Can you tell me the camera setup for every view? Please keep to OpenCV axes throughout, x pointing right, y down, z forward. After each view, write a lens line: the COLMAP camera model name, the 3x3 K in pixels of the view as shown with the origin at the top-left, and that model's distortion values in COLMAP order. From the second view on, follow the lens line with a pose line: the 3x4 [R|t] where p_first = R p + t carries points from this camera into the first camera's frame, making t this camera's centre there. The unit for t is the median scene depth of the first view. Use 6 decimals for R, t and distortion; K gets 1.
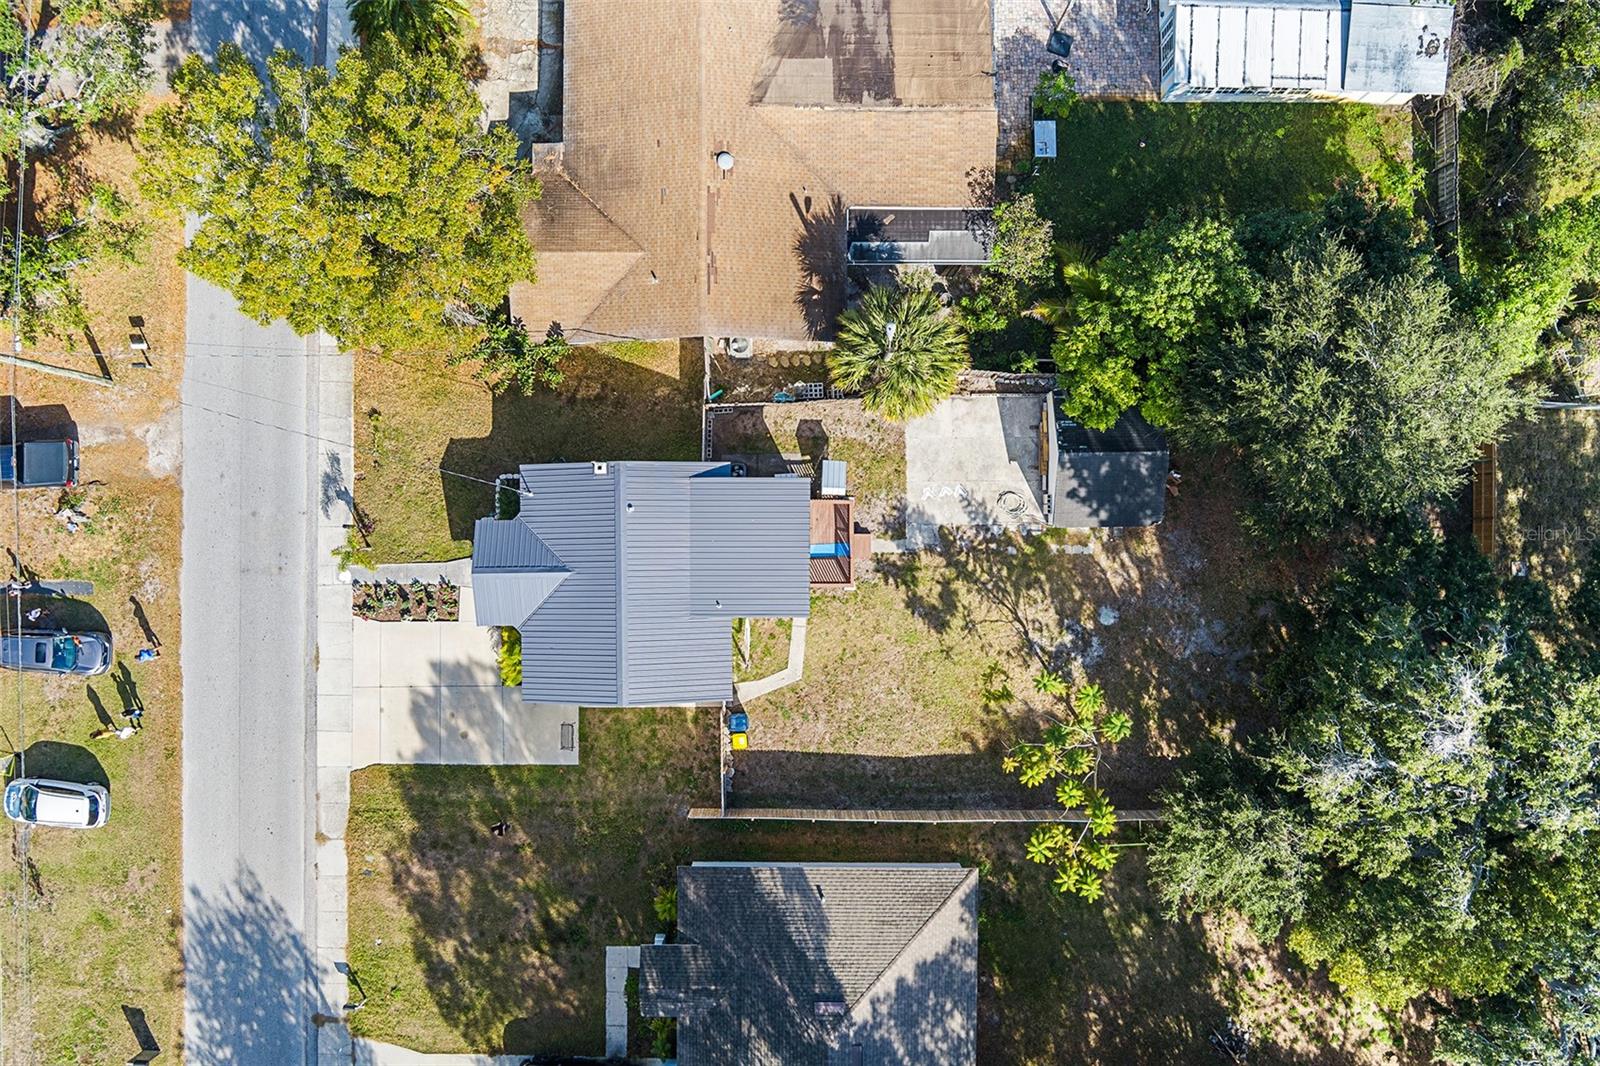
lens RADIAL K [[1295.7, 0, 800.0], [0, 1295.7, 533.0], [0, 0, 1]] dist [-0.076503, 0.033690]
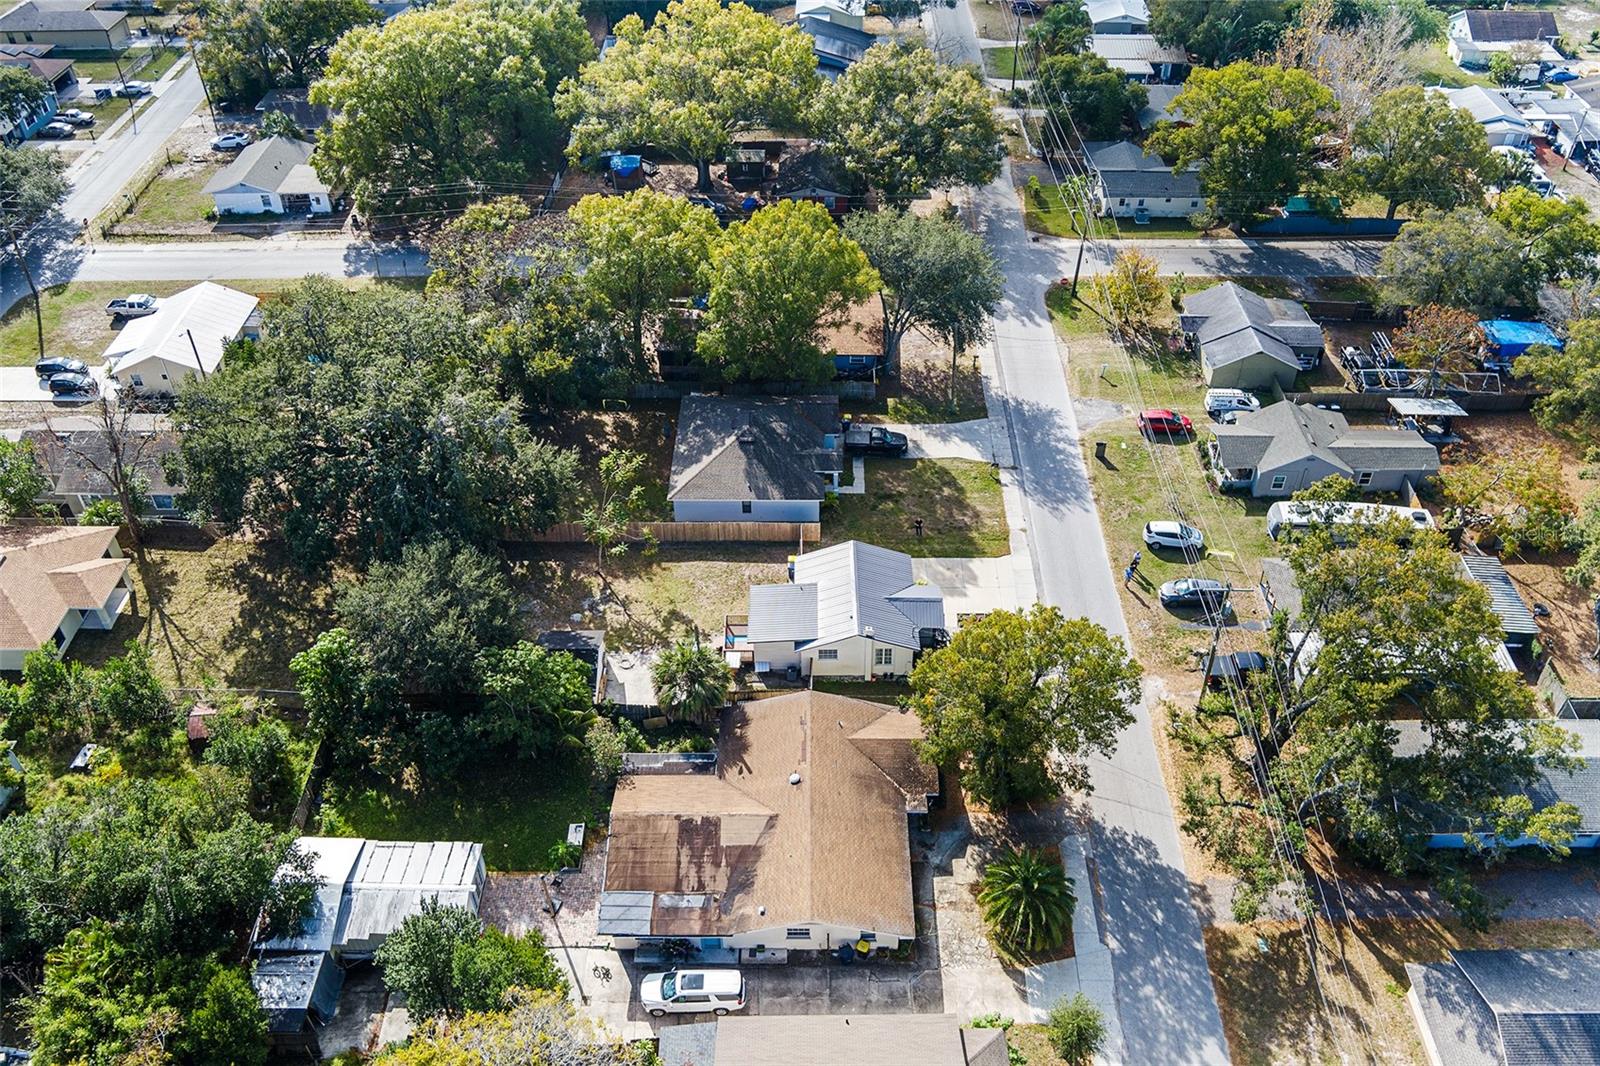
lens RADIAL K [[1295.7, 0, 800.0], [0, 1295.7, 533.0], [0, 0, 1]] dist [-0.076503, 0.033690]
pose [[-0.999986, -0.000768, 0.005165, -0.066546], [0.004452, -0.642342, 0.766405, -1.173570], [0.002729, 0.766418, 0.642337, -0.178255]]
